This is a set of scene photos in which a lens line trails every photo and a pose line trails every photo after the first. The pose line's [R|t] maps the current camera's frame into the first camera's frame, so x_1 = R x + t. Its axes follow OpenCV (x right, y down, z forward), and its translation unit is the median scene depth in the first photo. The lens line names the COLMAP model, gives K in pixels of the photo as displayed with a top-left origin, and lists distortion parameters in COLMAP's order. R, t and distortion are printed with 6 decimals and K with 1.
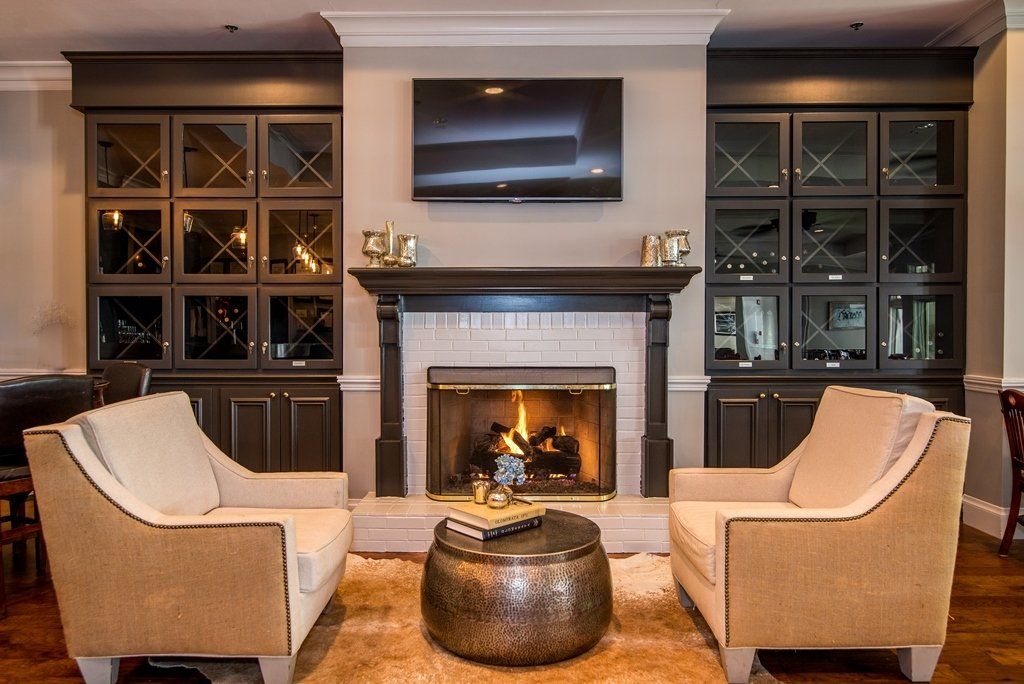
lens RADIAL K [[725.5, 0, 512.0], [0, 725.5, 342.0], [0, 0, 1]] dist [0.003142, 0.002602]
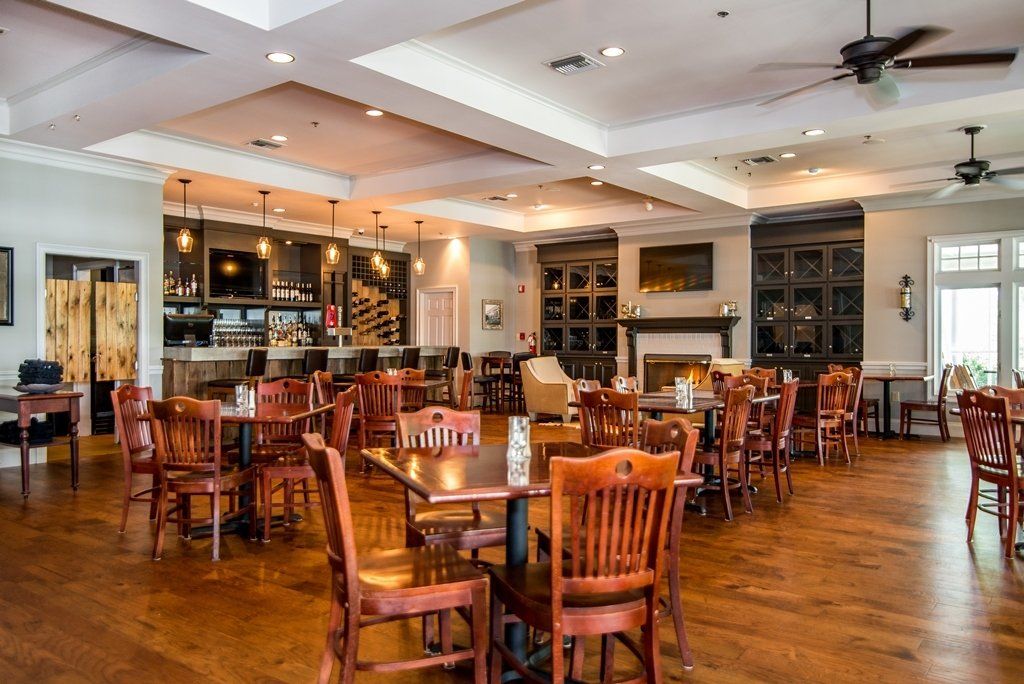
lens RADIAL K [[725.5, 0, 512.0], [0, 725.5, 342.0], [0, 0, 1]] dist [0.003142, 0.002602]
pose [[0.814556, 0.004398, -0.580069, 1.042710], [-0.008702, 0.999951, -0.004637, 0.005707], [0.580020, 0.008825, 0.814554, -1.480635]]
